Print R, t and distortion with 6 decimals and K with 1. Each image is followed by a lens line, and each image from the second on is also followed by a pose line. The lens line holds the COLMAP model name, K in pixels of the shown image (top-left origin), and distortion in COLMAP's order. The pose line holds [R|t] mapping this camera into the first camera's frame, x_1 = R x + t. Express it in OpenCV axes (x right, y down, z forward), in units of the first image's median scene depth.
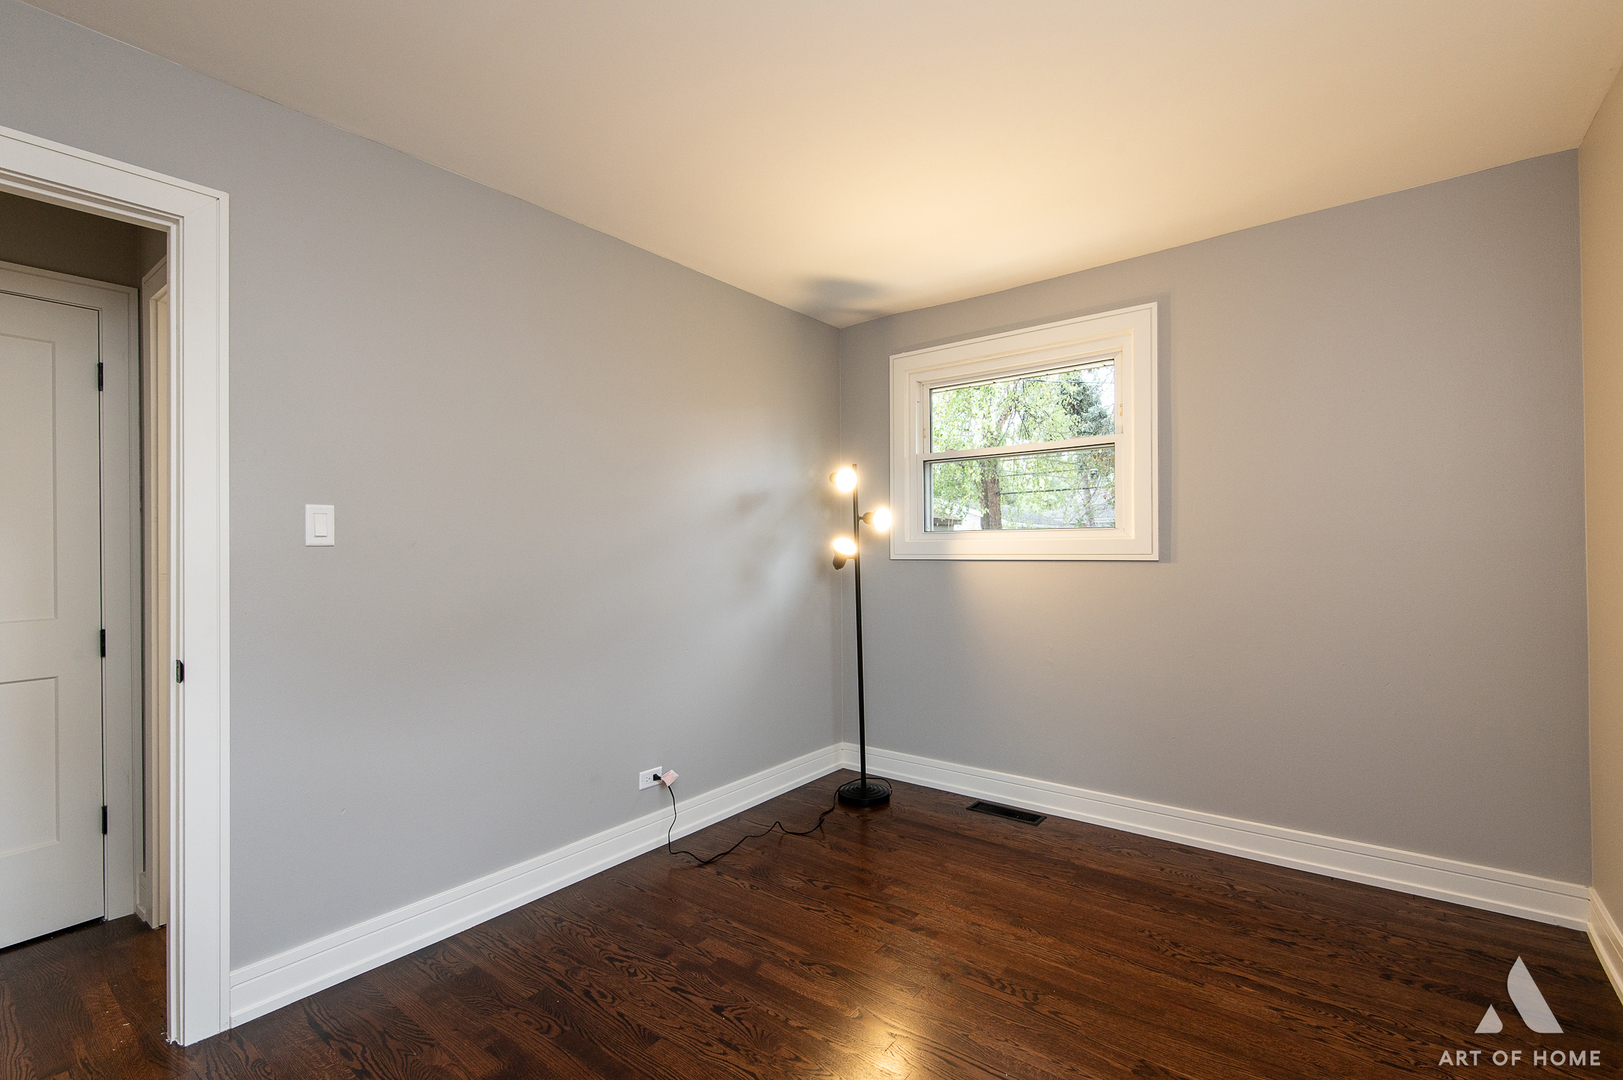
lens RADIAL K [[729.3, 0, 776.7], [0, 729.3, 552.2], [0, 0, 1]] dist [0.017264, -0.007521]
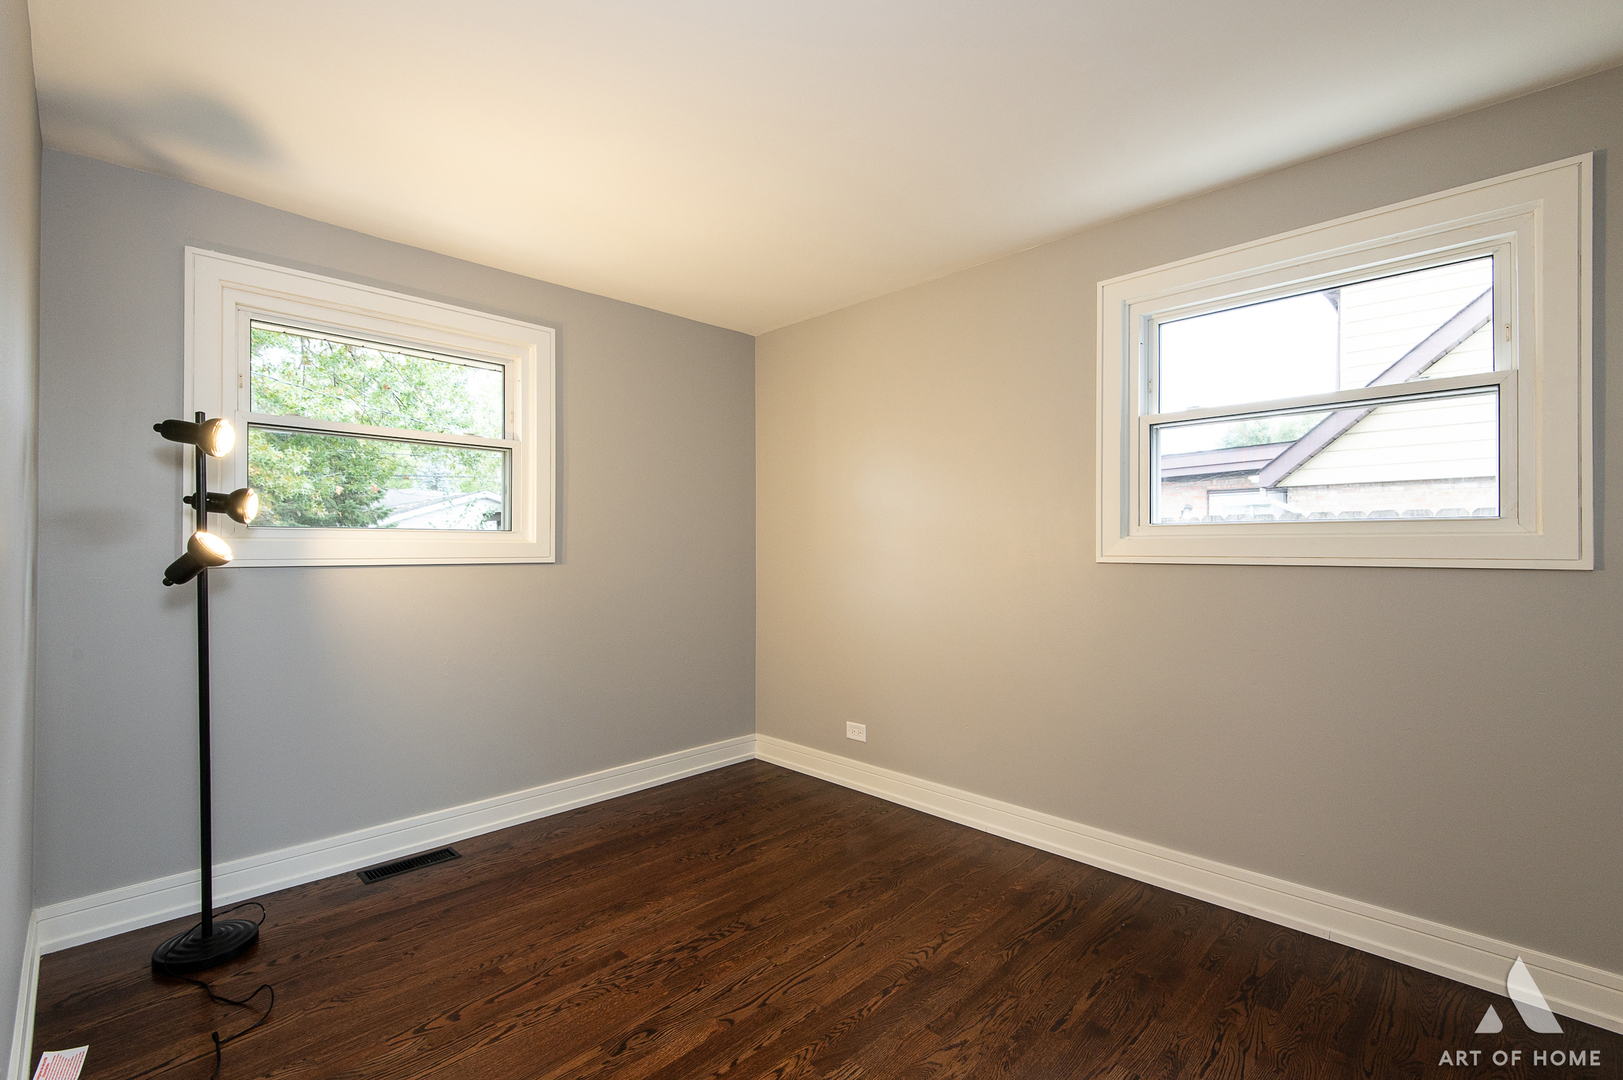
lens RADIAL K [[729.3, 0, 834.2], [0, 729.3, 548.9], [0, 0, 1]] dist [0.017264, -0.007521]
pose [[0.073141, 0.011060, 0.997260, -0.555027], [0.004813, 0.999923, -0.011443, 0.005339], [-0.997310, 0.005636, 0.073082, 0.500630]]
